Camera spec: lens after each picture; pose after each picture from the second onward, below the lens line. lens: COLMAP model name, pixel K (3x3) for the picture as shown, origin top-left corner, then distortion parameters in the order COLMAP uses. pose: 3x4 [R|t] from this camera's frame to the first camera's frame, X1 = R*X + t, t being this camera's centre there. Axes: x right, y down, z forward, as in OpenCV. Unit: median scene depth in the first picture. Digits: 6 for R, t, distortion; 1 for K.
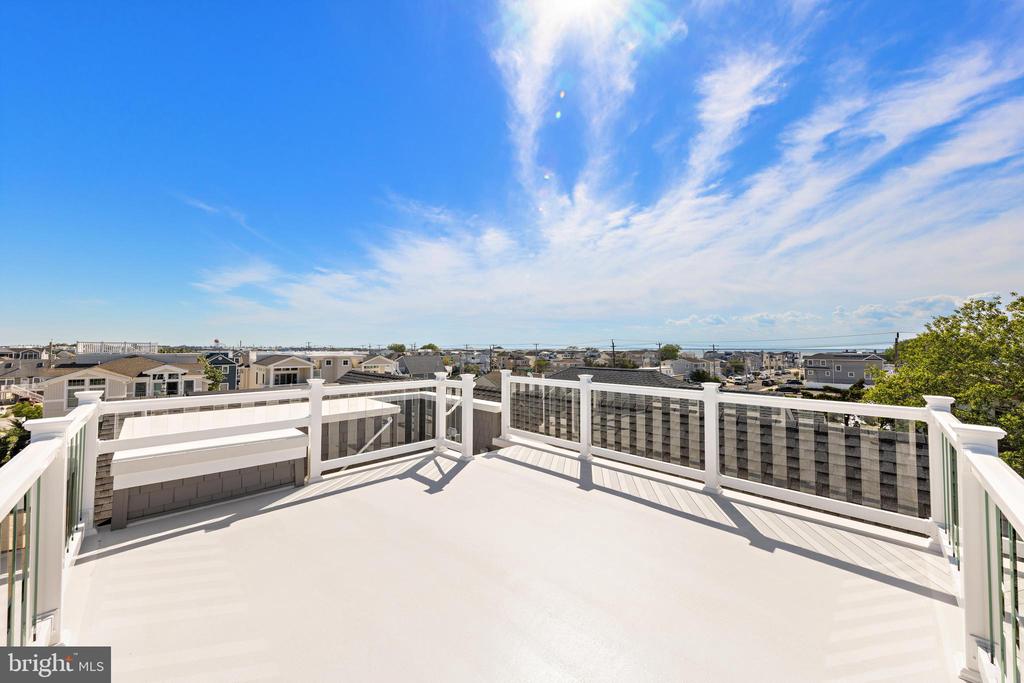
lens RADIAL K [[360.8, 0, 508.4], [0, 360.8, 342.9], [0, 0, 1]] dist [0.003370, -0.000223]
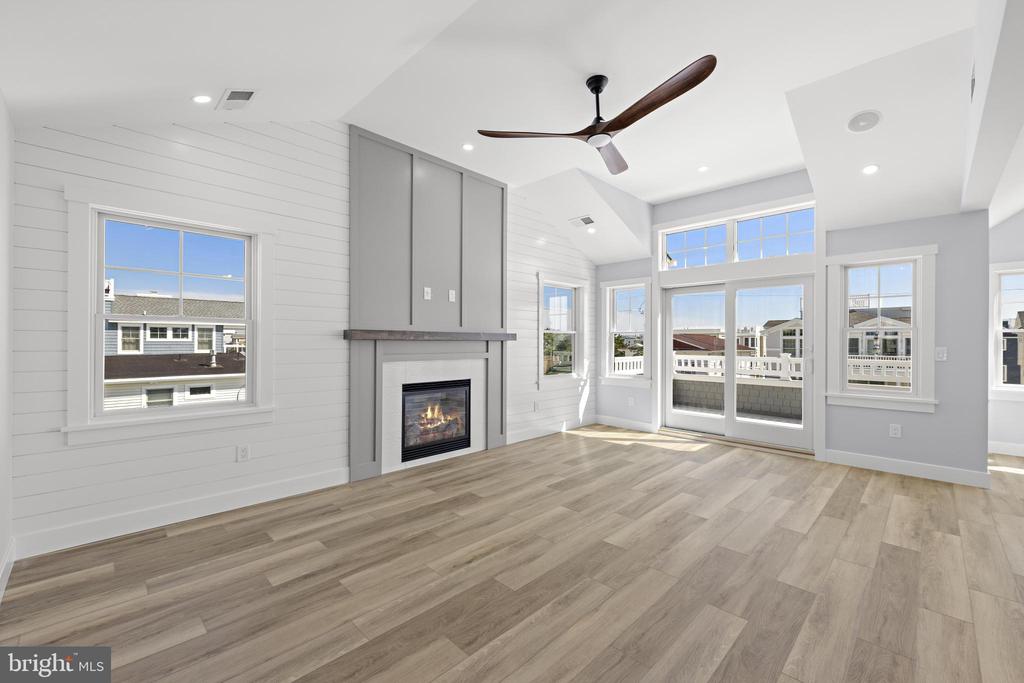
lens RADIAL K [[424.9, 0, 513.2], [0, 424.9, 338.4], [0, 0, 1]] dist [0.001555, -0.000805]
pose [[0.014028, -0.010723, -0.999844, -0.051408], [0.014390, 0.999841, -0.010521, 0.107932], [0.999798, -0.014240, 0.014180, 0.205549]]
